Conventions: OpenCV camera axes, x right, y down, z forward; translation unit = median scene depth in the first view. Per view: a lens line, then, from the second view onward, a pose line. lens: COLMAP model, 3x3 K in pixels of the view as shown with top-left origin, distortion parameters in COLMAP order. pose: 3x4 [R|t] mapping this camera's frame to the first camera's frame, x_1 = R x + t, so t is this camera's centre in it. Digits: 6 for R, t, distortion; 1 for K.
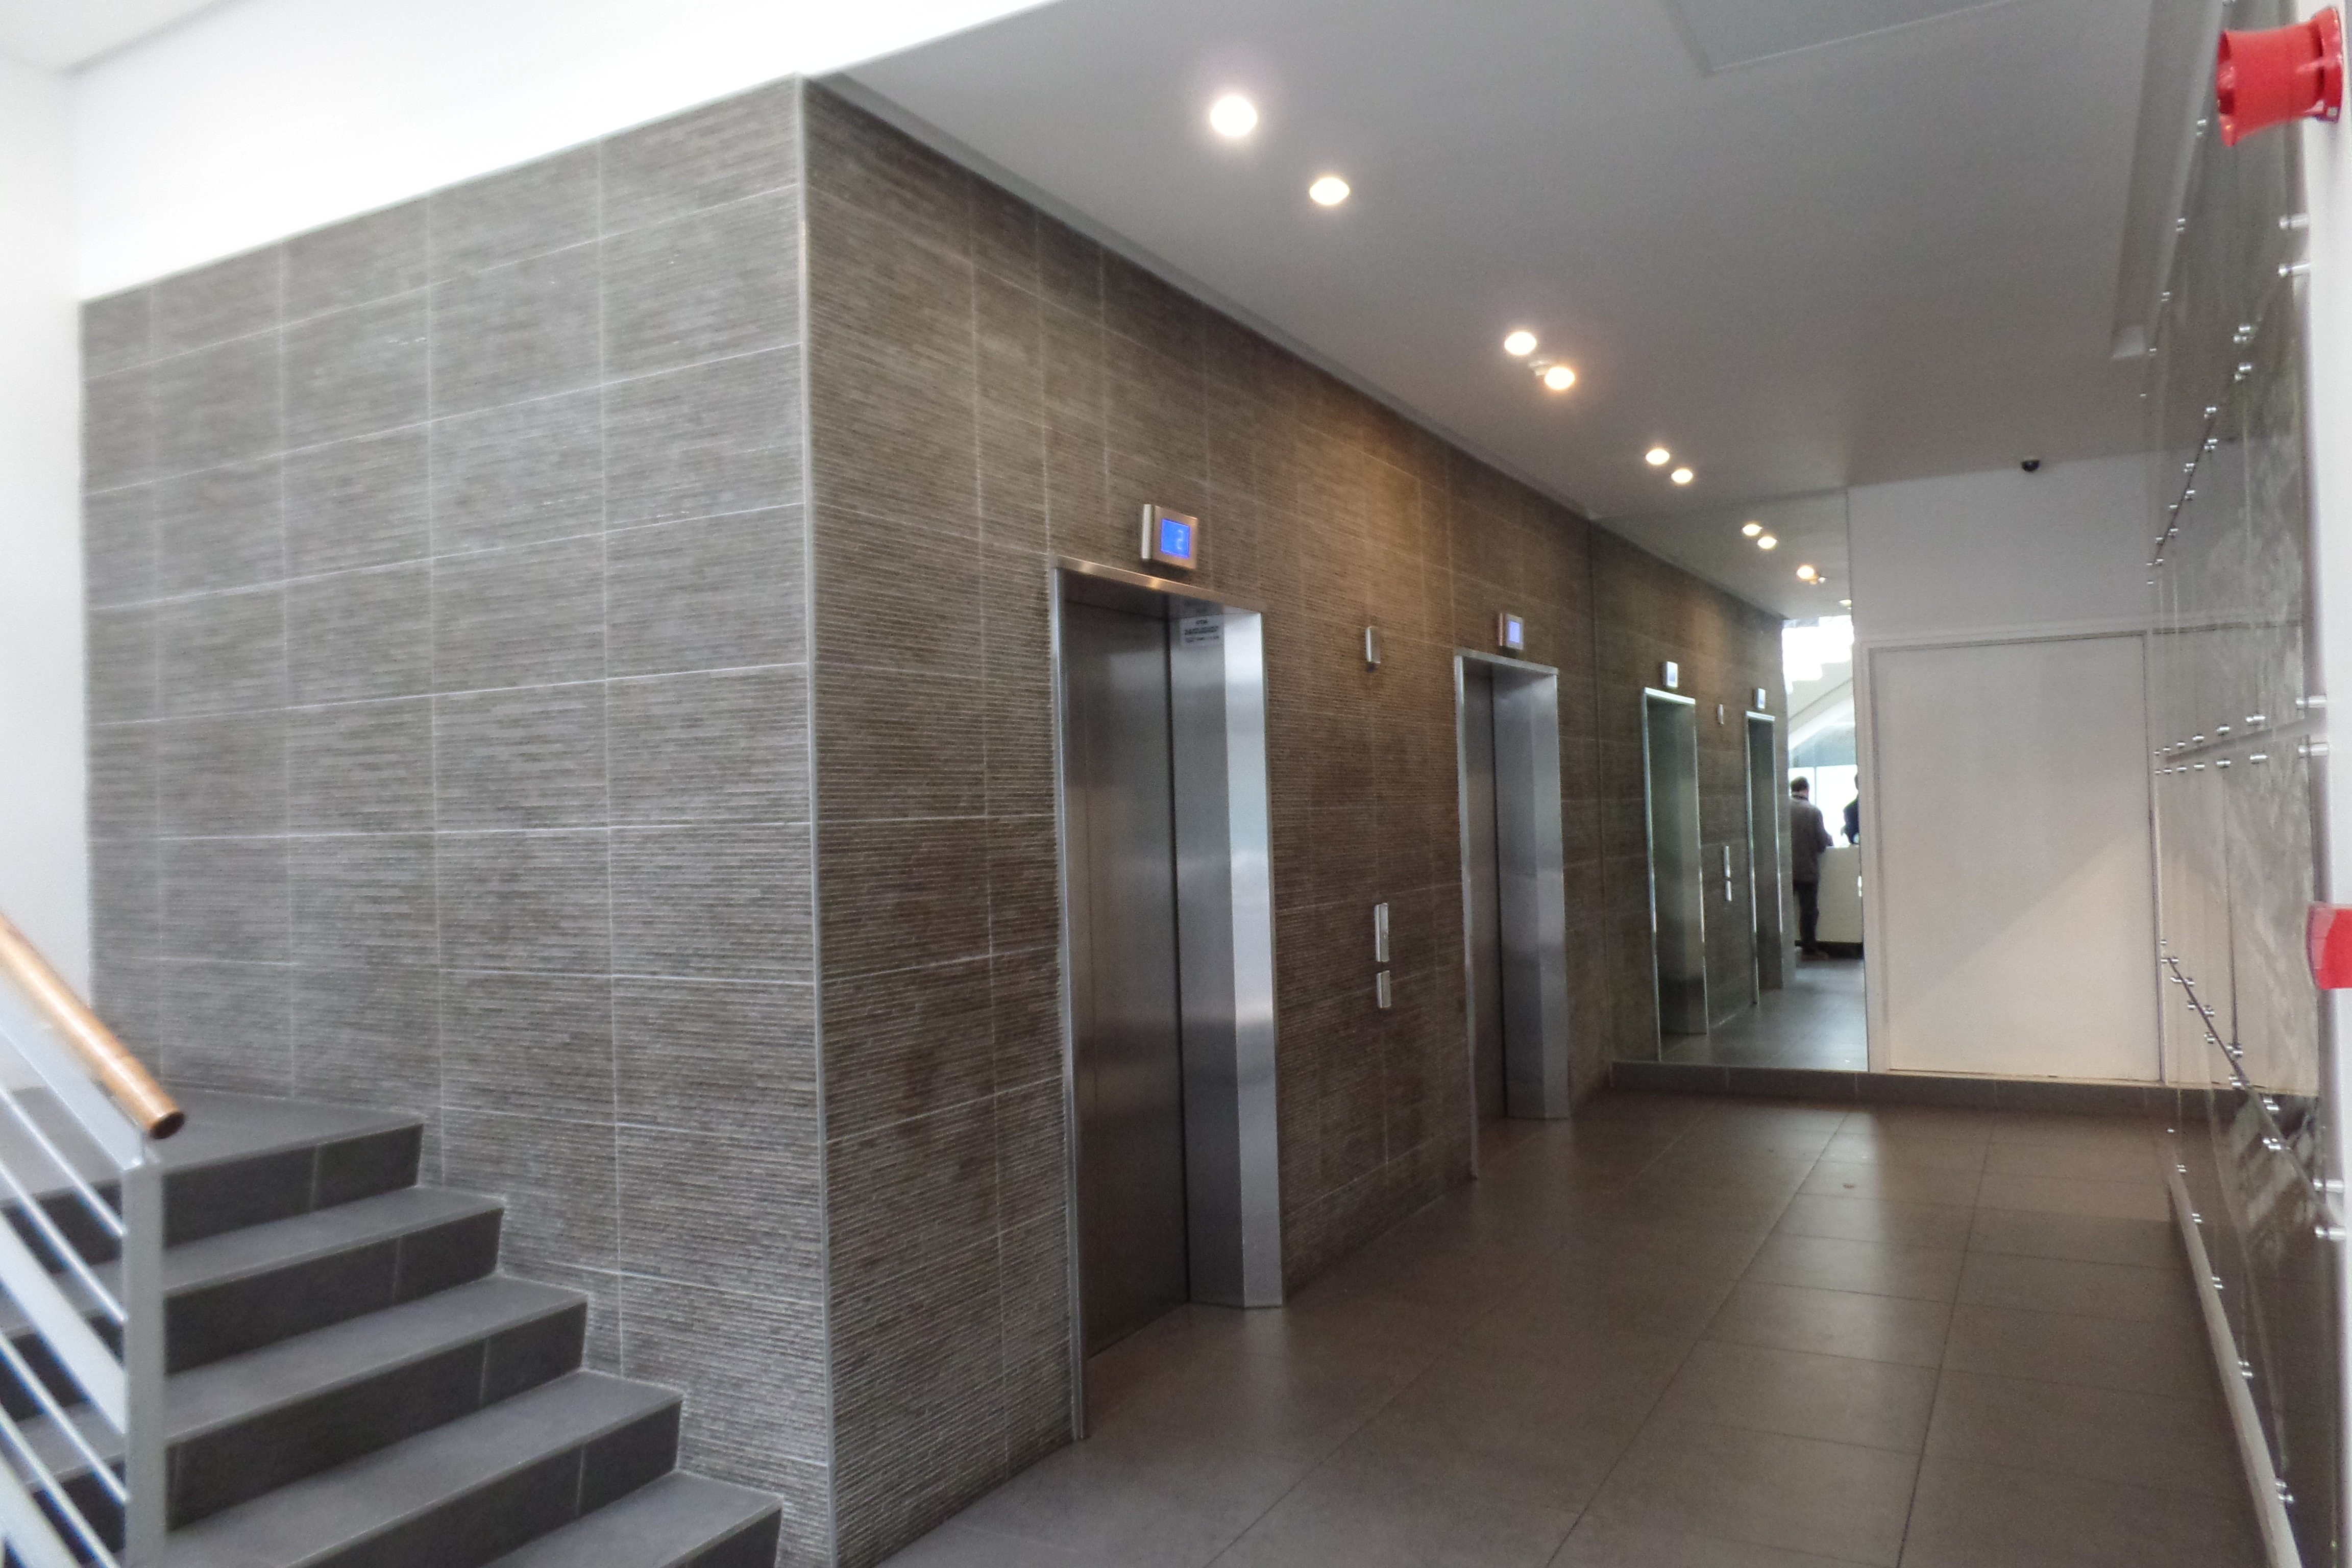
lens RADIAL K [[1630.8, 0, 1187.6], [0, 1630.8, 781.7], [0, 0, 1]] dist [-0.003696, 0.000197]
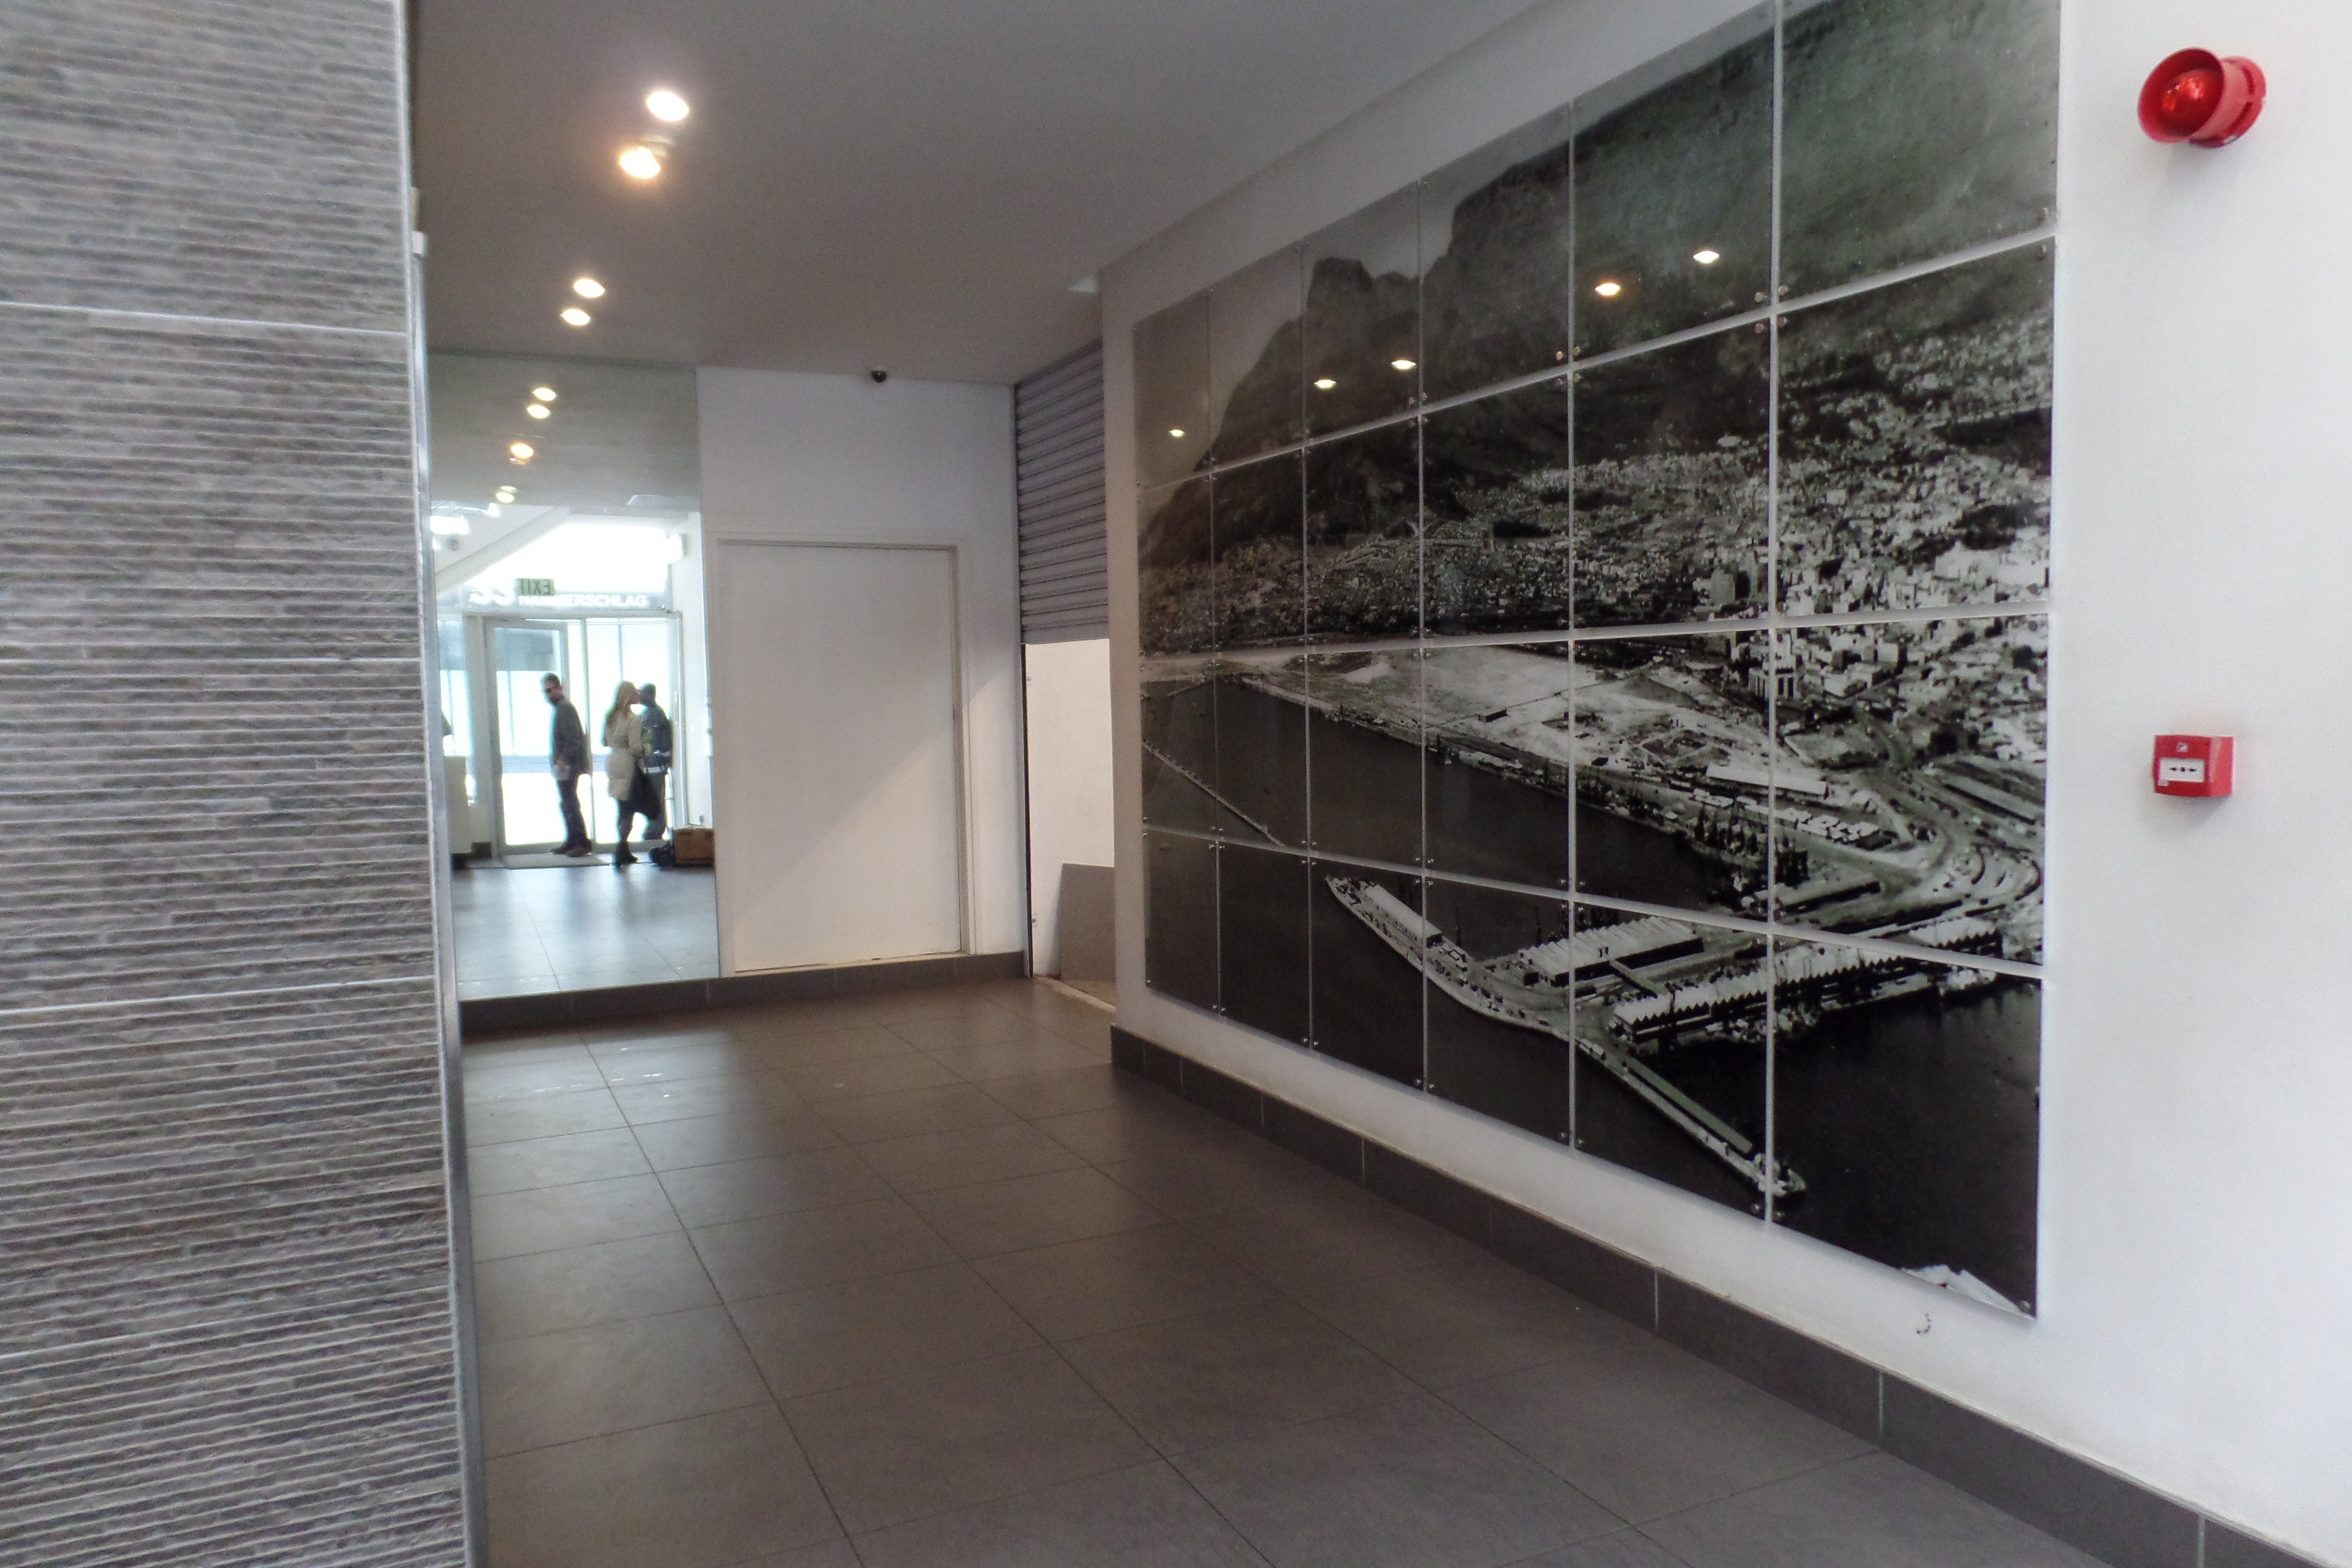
lens RADIAL K [[1630.8, 0, 1177.7], [0, 1630.8, 790.3], [0, 0, 1]] dist [-0.003696, 0.000197]
pose [[0.569169, -0.031877, 0.821603, -0.495794], [-0.012932, 0.998778, 0.047710, 0.037483], [-0.822119, -0.037780, 0.568061, 0.507804]]
